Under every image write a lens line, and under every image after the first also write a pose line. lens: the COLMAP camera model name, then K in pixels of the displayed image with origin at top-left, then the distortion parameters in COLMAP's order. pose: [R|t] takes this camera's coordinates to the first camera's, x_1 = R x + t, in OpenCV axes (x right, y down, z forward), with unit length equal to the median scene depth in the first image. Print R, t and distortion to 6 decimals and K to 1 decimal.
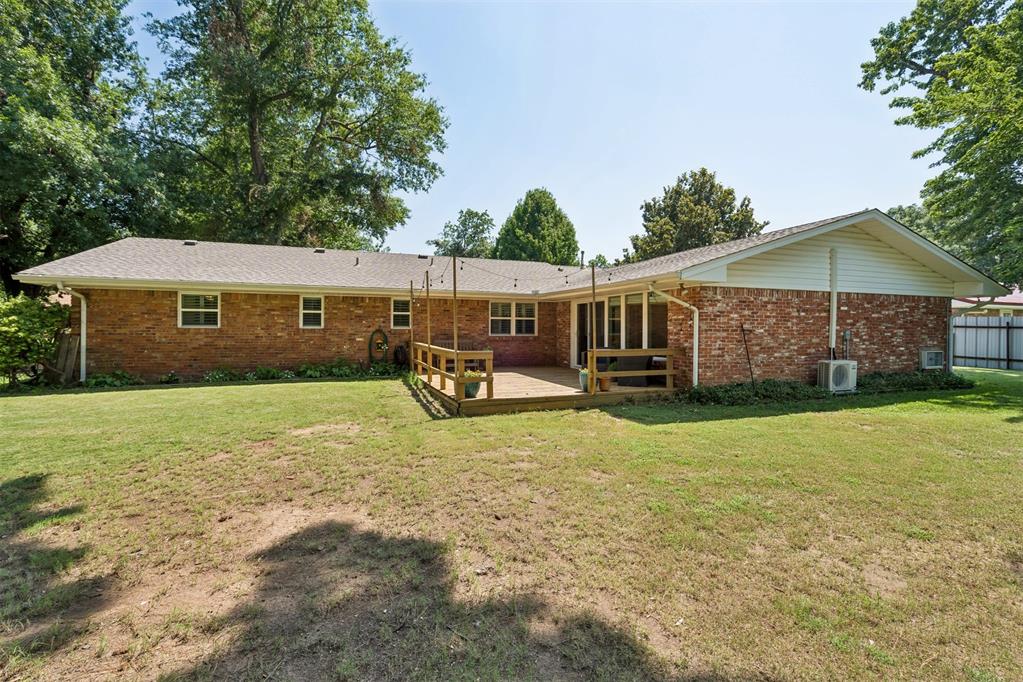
lens RADIAL K [[463.0, 0, 516.0], [0, 463.0, 338.7], [0, 0, 1]] dist [-0.005203, 0.002178]
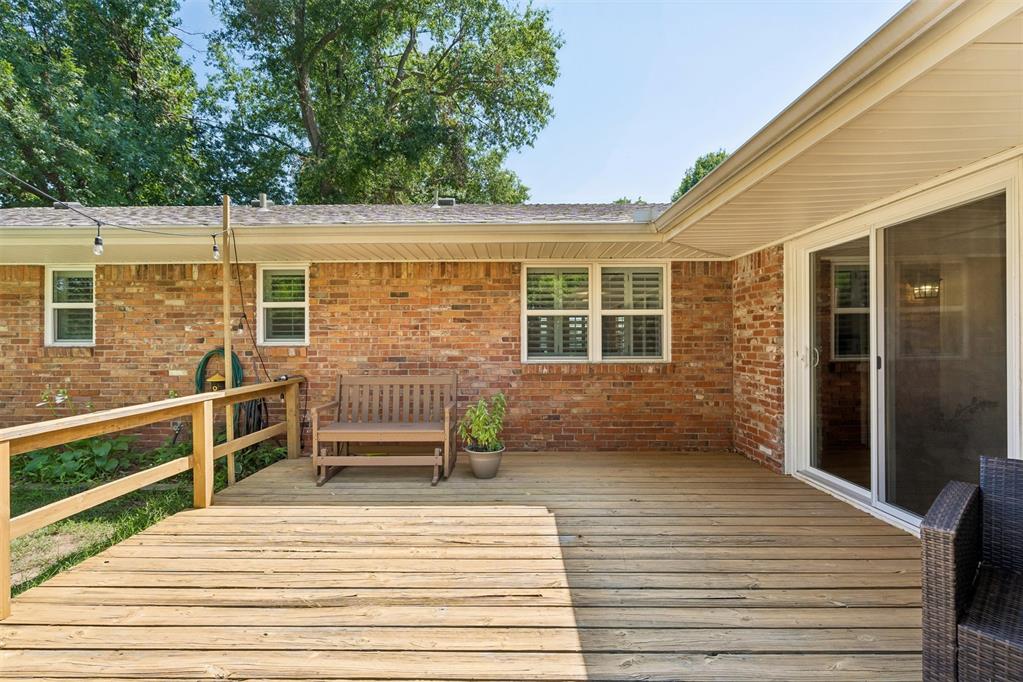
lens RADIAL K [[463.0, 0, 512.7], [0, 463.0, 341.1], [0, 0, 1]] dist [-0.005203, 0.002178]
pose [[0.929779, -0.009082, -0.368006, 0.064537], [0.001010, 0.999755, -0.022121, -0.014743], [0.368116, 0.020196, 0.929560, 0.652491]]
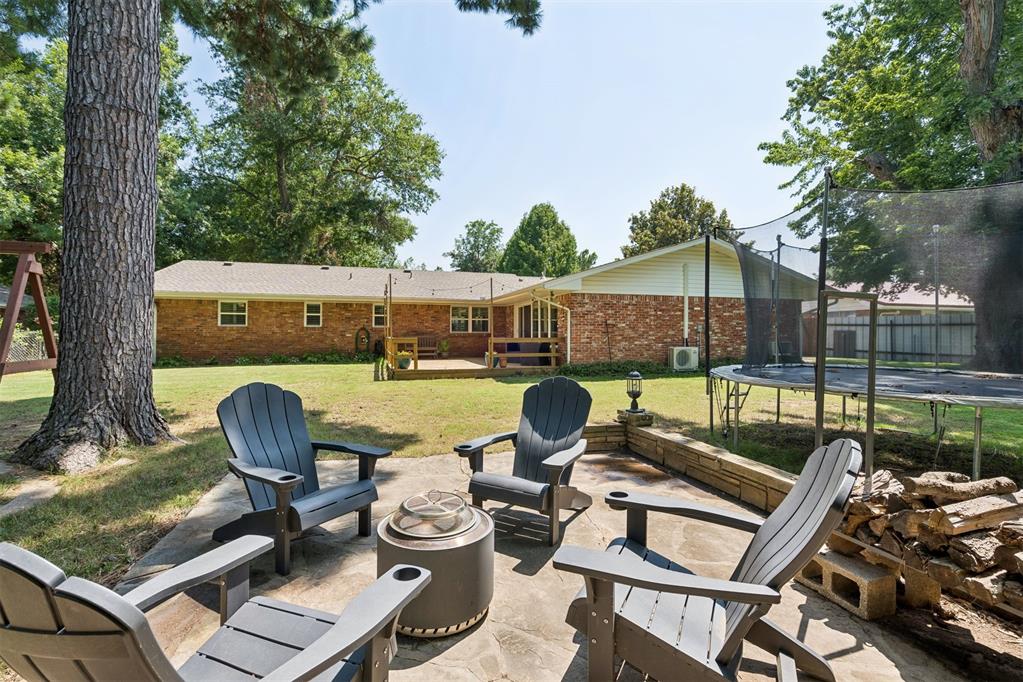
lens RADIAL K [[463.0, 0, 516.7], [0, 463.0, 339.0], [0, 0, 1]] dist [-0.005203, 0.002178]
pose [[0.997906, -0.003044, -0.064616, 0.203838], [0.002076, 0.999885, -0.015039, 0.029728], [0.064654, 0.014874, 0.997797, -0.263276]]
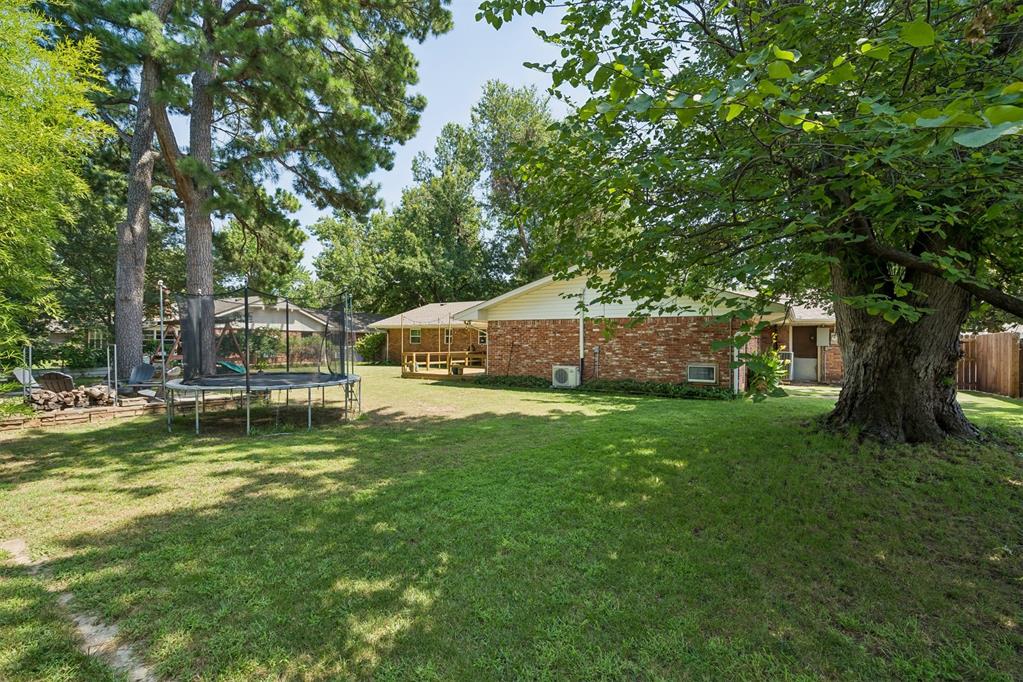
lens RADIAL K [[463.0, 0, 513.8], [0, 463.0, 343.7], [0, 0, 1]] dist [-0.005203, 0.002178]
pose [[0.591841, 0.000661, -0.806055, 1.228837], [-0.027689, 0.999426, -0.019511, 0.006382], [0.805579, 0.033866, 0.591520, -0.007183]]
